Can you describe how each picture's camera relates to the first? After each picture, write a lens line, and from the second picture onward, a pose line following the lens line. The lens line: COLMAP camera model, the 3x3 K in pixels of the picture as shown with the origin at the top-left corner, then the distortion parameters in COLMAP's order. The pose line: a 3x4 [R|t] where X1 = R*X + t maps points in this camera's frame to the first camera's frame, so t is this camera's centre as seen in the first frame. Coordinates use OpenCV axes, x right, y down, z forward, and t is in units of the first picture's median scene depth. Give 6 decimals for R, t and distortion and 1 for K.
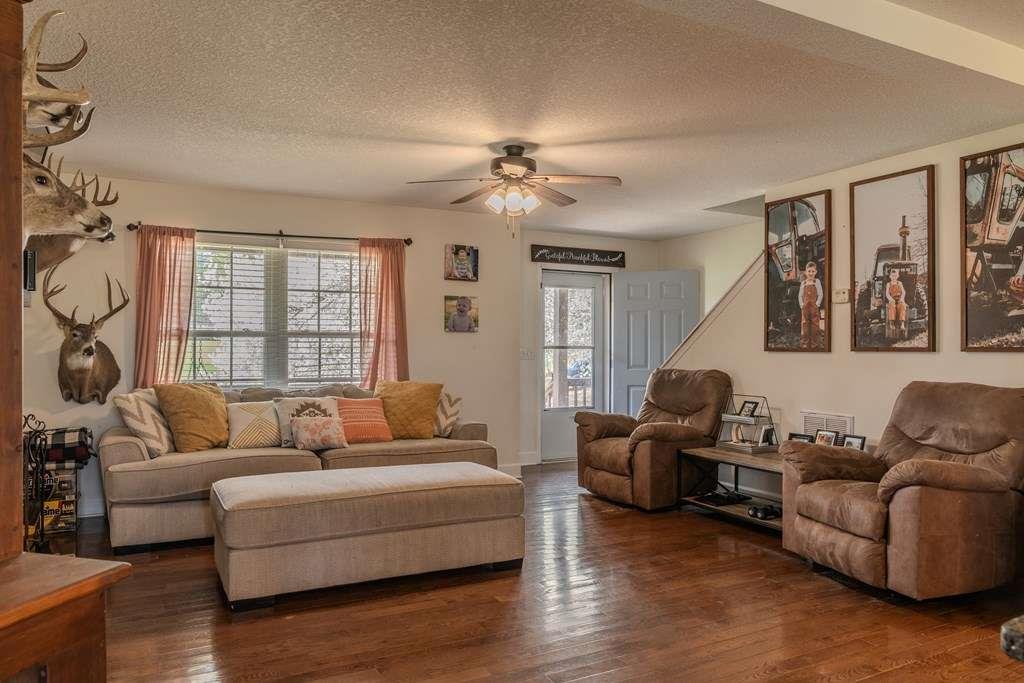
lens RADIAL K [[696.0, 0, 494.5], [0, 696.0, 339.3], [0, 0, 1]] dist [-0.028268, 0.011985]
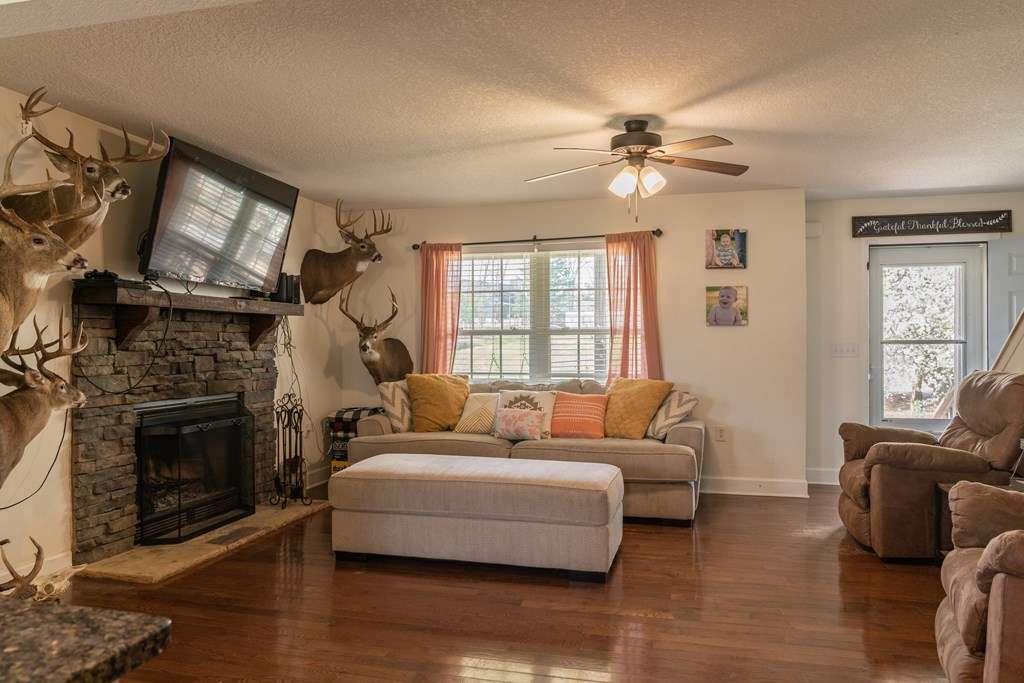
lens RADIAL K [[696.0, 0, 482.5], [0, 696.0, 336.9], [0, 0, 1]] dist [-0.028268, 0.011985]
pose [[0.751860, -0.012026, -0.659213, 0.399328], [0.012137, 0.999917, -0.004398, 0.004809], [0.659211, -0.004694, 0.751944, 0.156064]]
